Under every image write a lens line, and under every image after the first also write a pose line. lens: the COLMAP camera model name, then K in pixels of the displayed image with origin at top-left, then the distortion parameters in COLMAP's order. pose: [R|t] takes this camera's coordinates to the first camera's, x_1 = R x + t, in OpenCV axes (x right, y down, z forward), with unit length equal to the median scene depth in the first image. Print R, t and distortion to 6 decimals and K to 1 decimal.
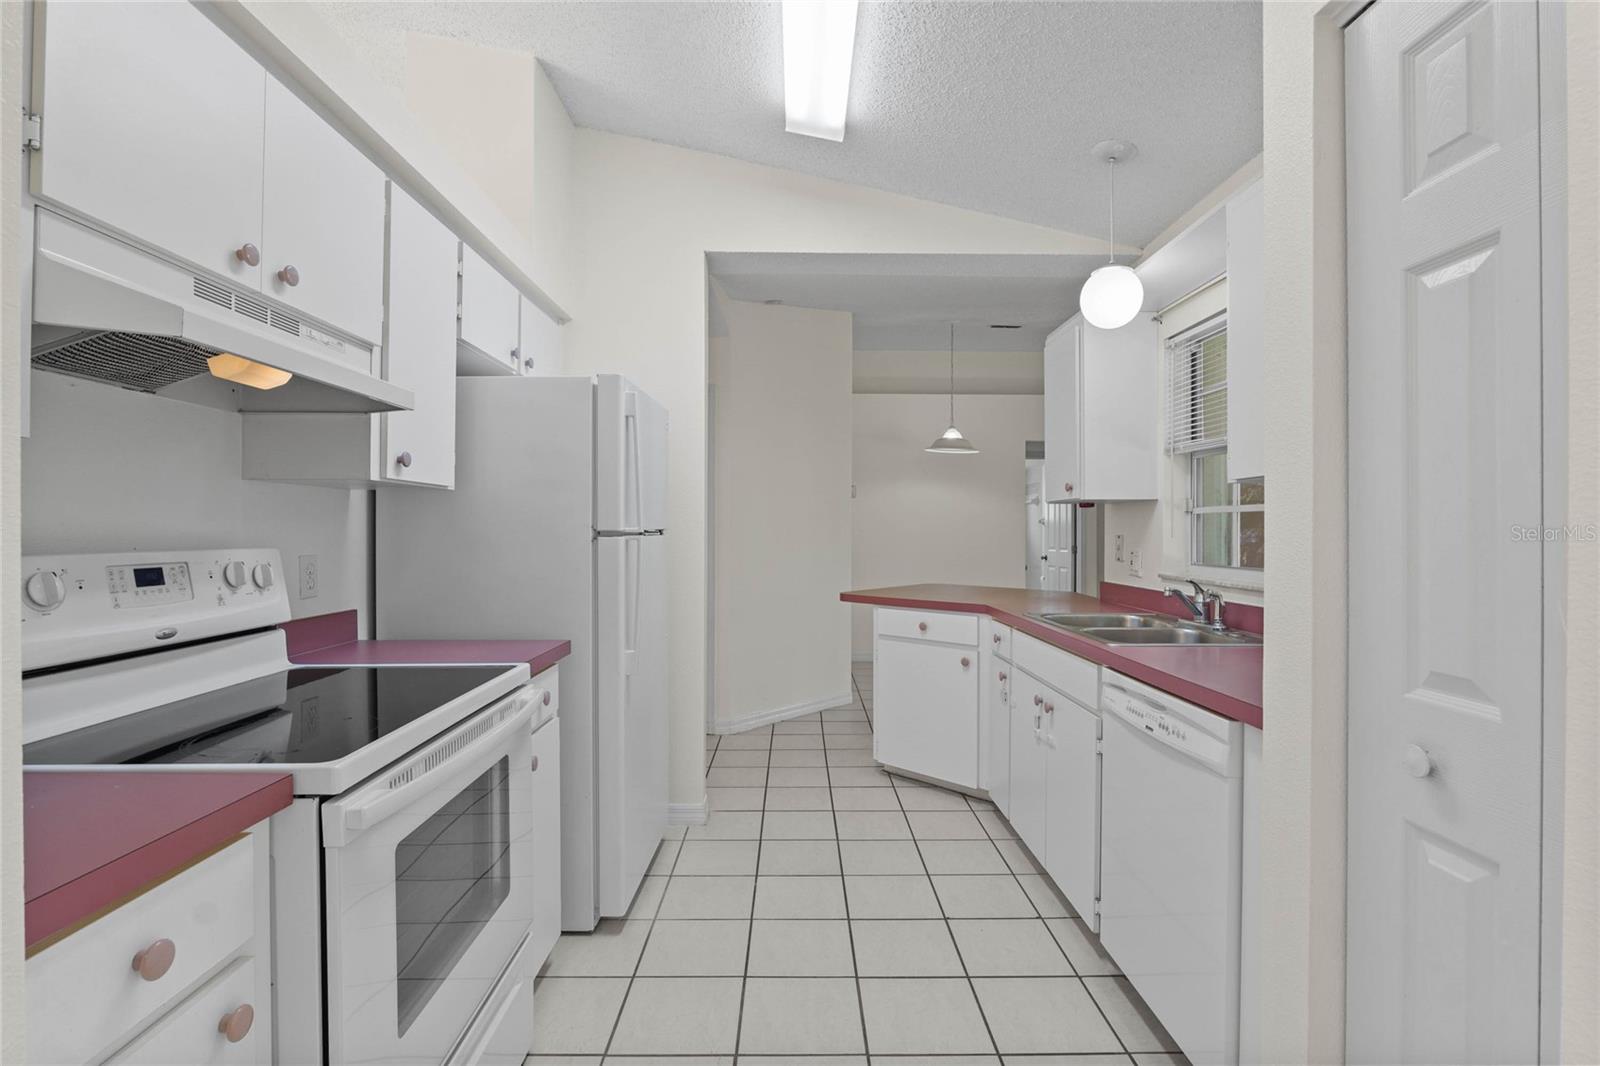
lens RADIAL K [[742.5, 0, 797.4], [0, 742.5, 534.0], [0, 0, 1]] dist [-0.021658, 0.005638]
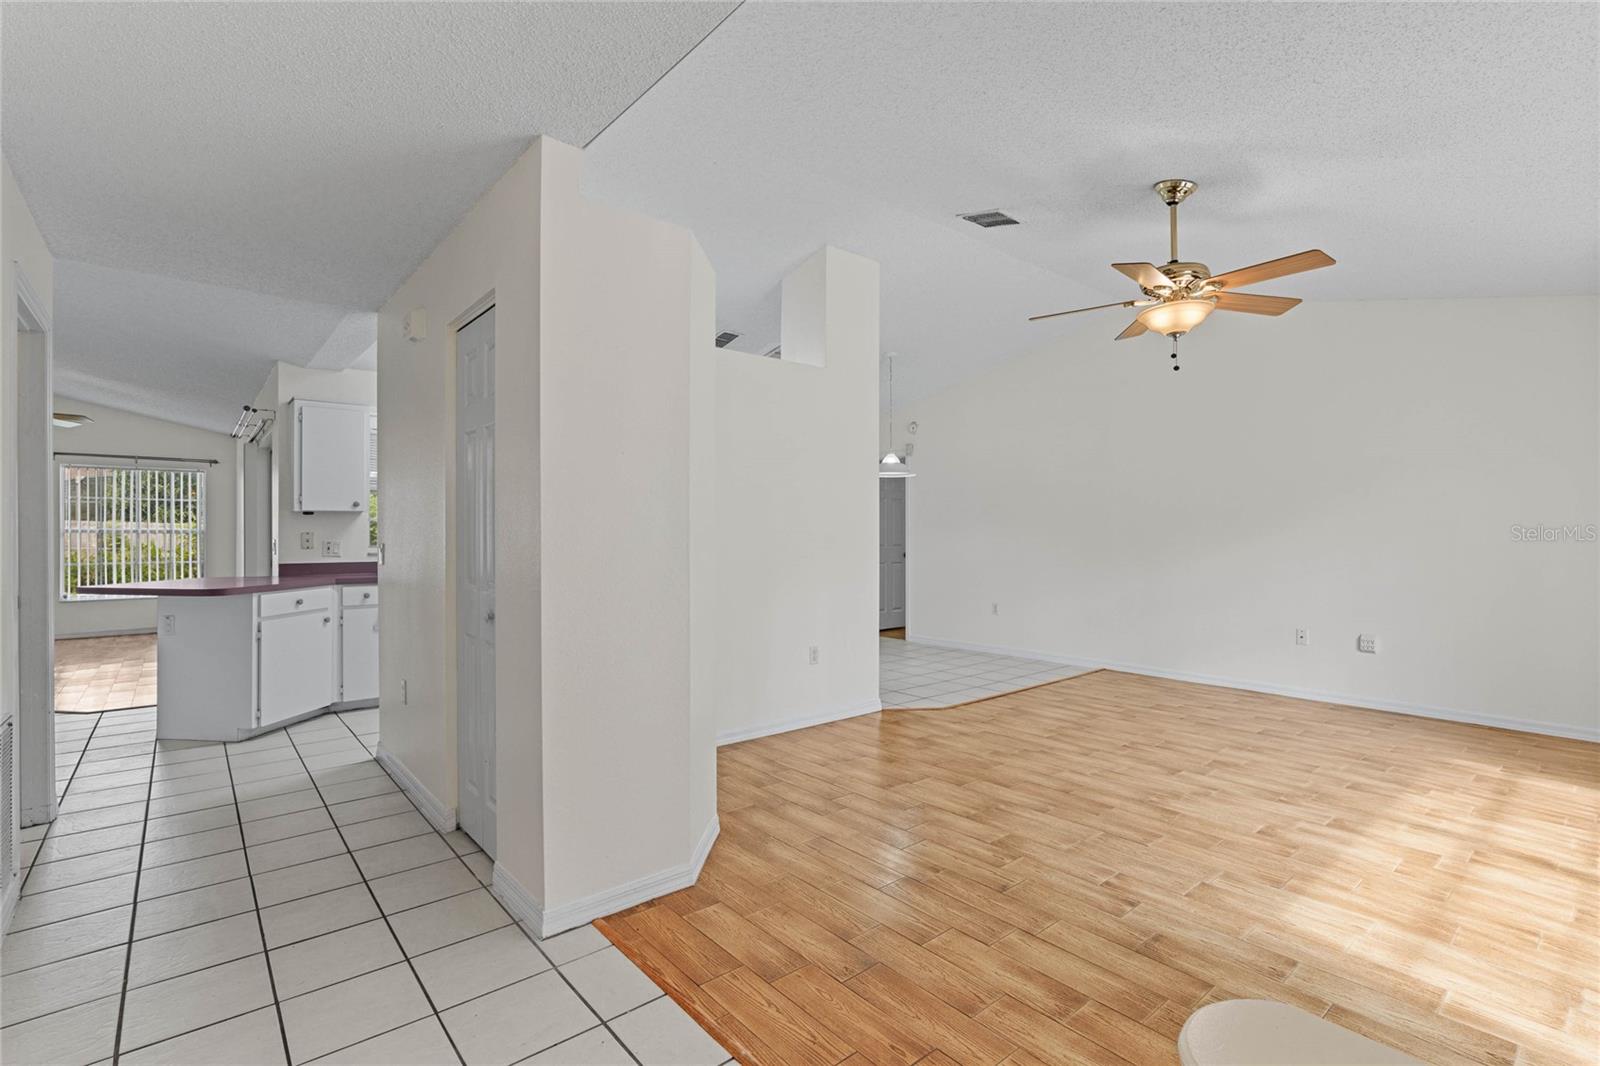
lens RADIAL K [[742.5, 0, 803.4], [0, 742.5, 537.6], [0, 0, 1]] dist [-0.021658, 0.005638]
pose [[-0.646199, -0.004425, 0.763156, -2.212802], [0.005526, 0.999930, 0.010478, 0.001511], [-0.763149, 0.010988, -0.646129, 1.811264]]
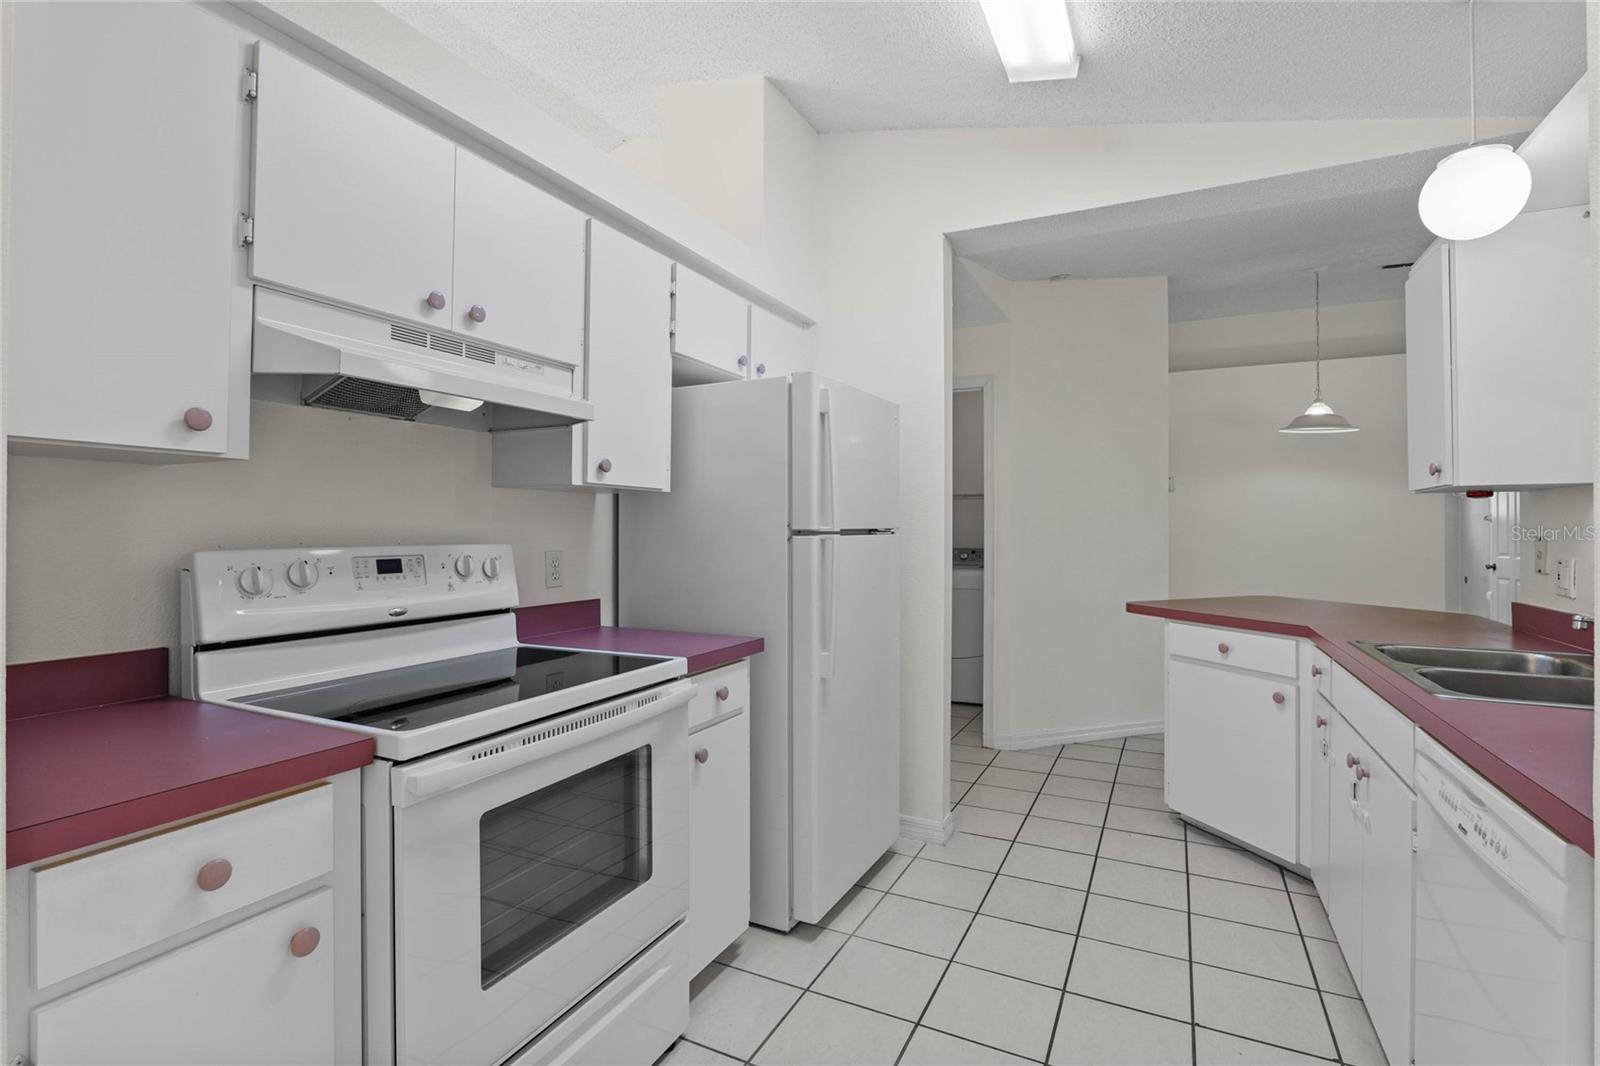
lens RADIAL K [[742.5, 0, 797.6], [0, 742.5, 525.5], [0, 0, 1]] dist [-0.021658, 0.005638]
pose [[0.889904, -0.003026, -0.456137, 0.192095], [-0.002093, 0.999940, -0.010716, 0.000267], [0.456143, 0.010491, 0.889845, 0.113649]]
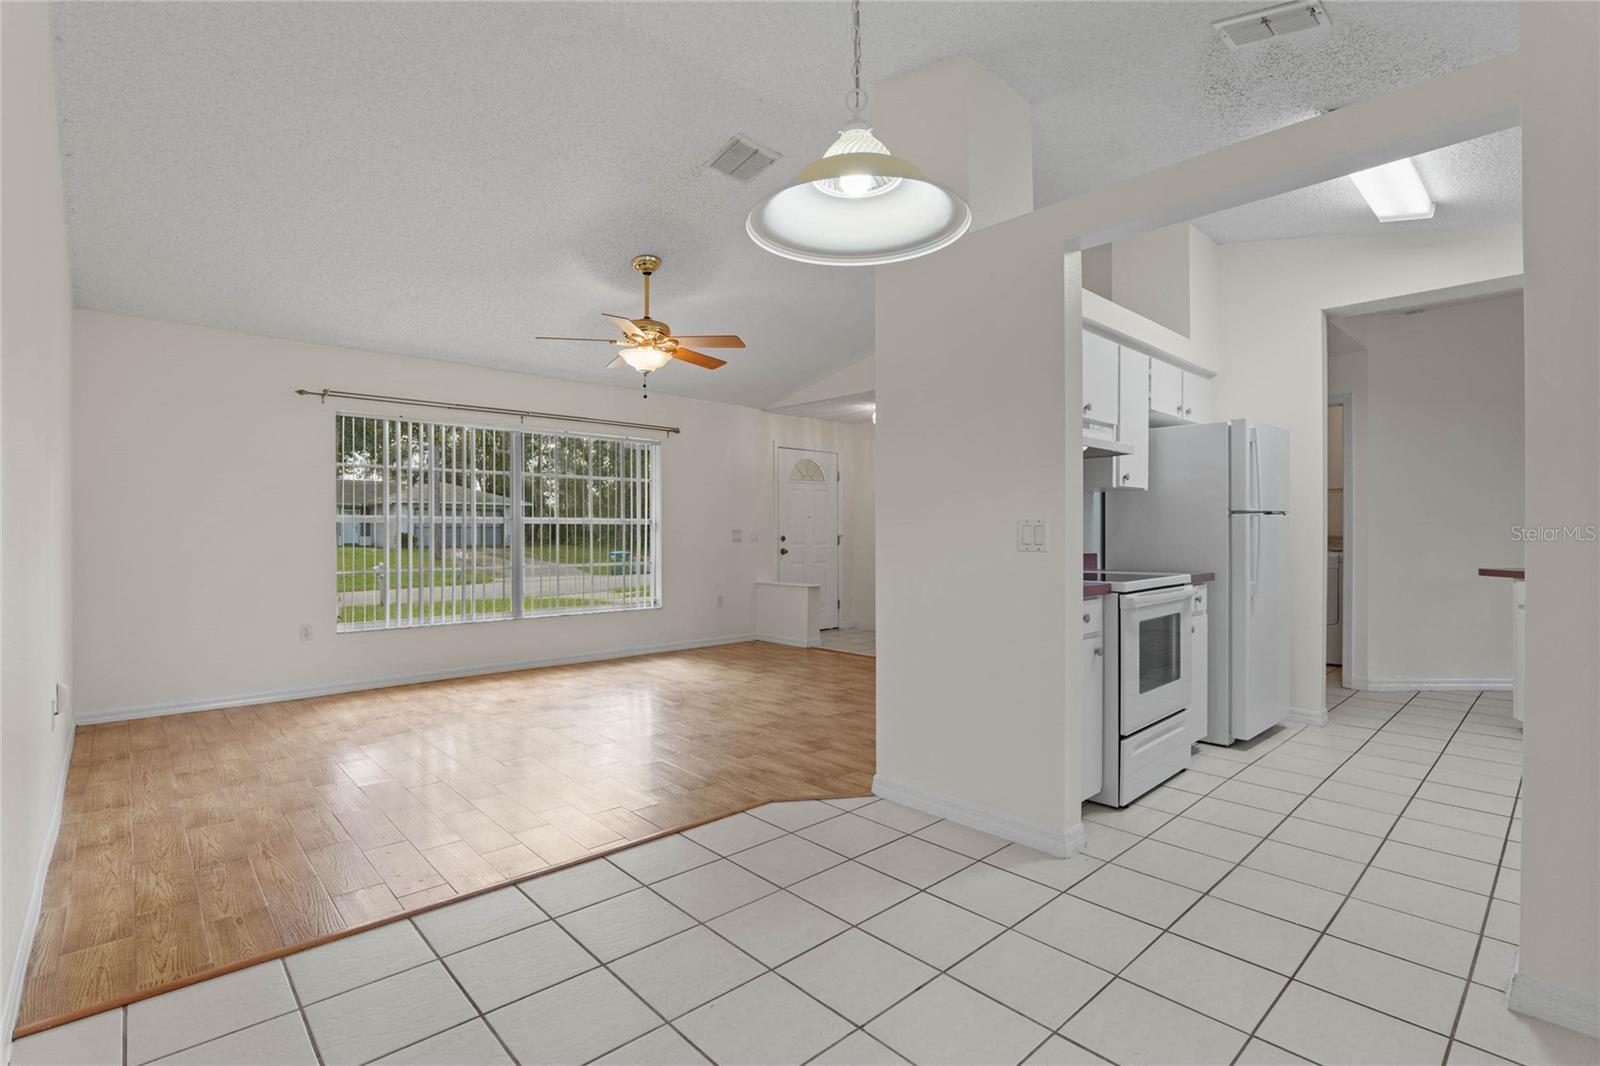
lens RADIAL K [[742.5, 0, 801.9], [0, 742.5, 533.9], [0, 0, 1]] dist [-0.021658, 0.005638]
pose [[0.680062, -0.001079, -0.733154, 0.304130], [-0.000962, 0.999997, -0.002364, 0.054094], [0.733154, 0.002313, 0.680059, -0.887232]]
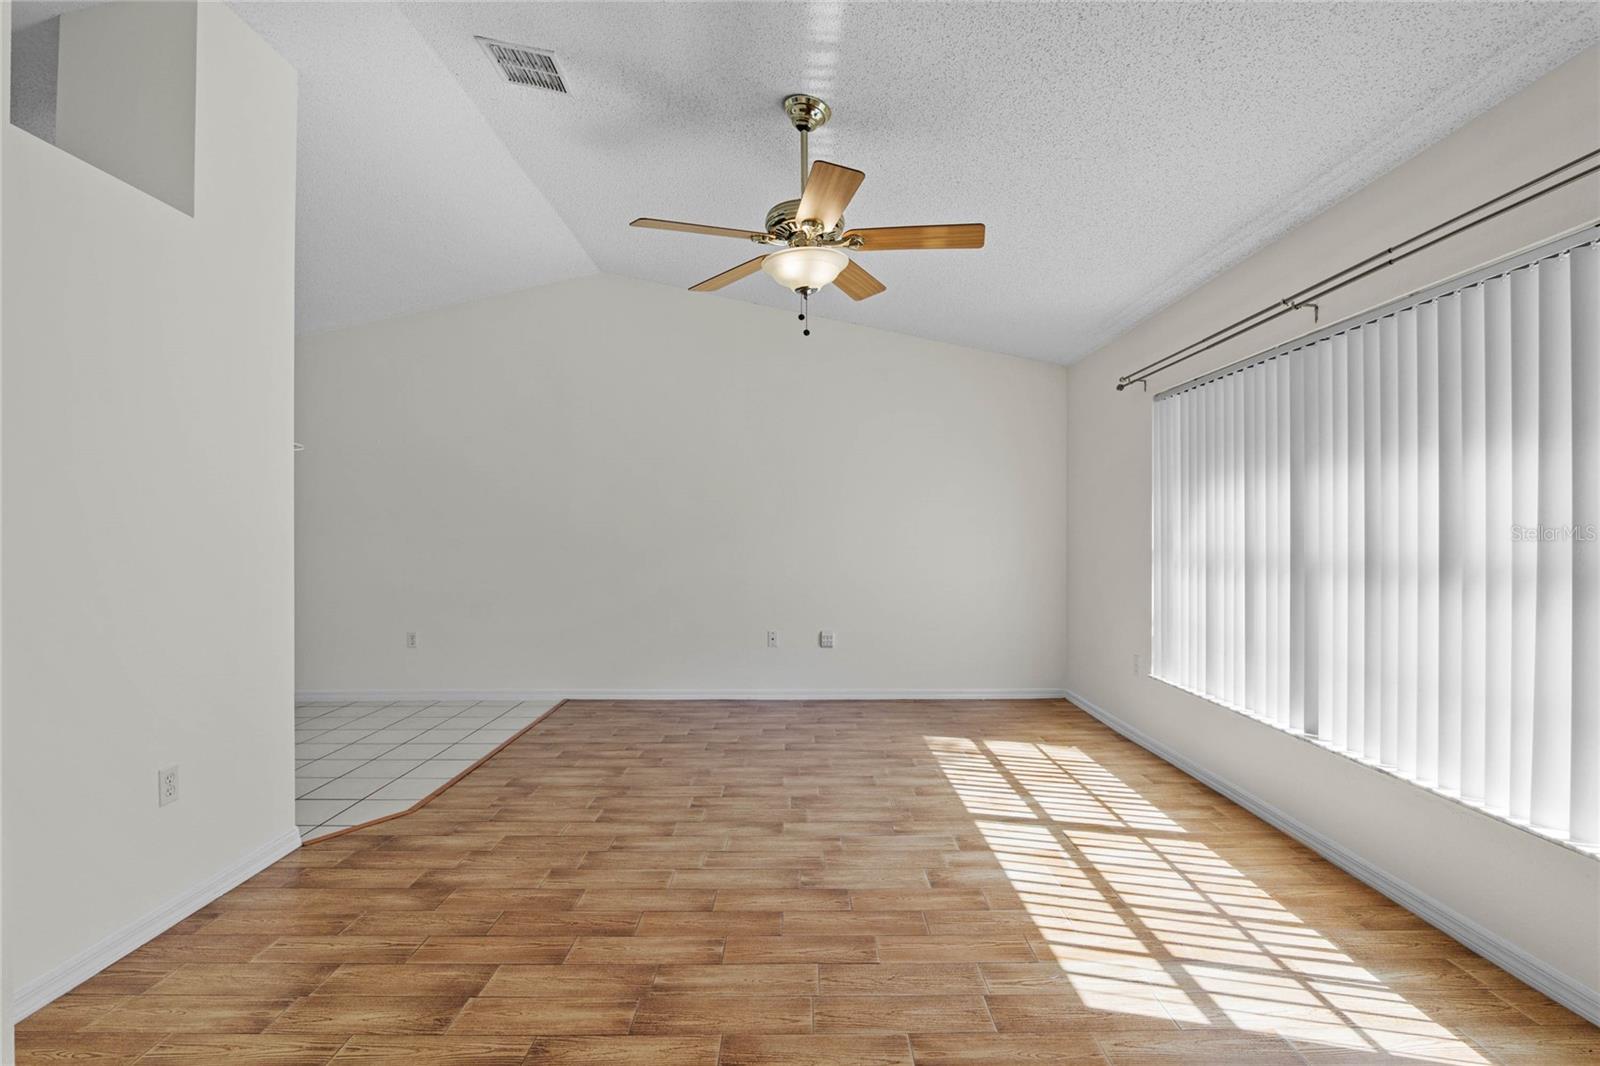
lens RADIAL K [[742.5, 0, 803.4], [0, 742.5, 534.7], [0, 0, 1]] dist [-0.021658, 0.005638]
pose [[-0.999972, 0.005230, -0.005313, -1.528952], [0.005197, 0.999968, 0.006076, 0.001052], [0.005345, 0.006048, -0.999967, 1.471508]]
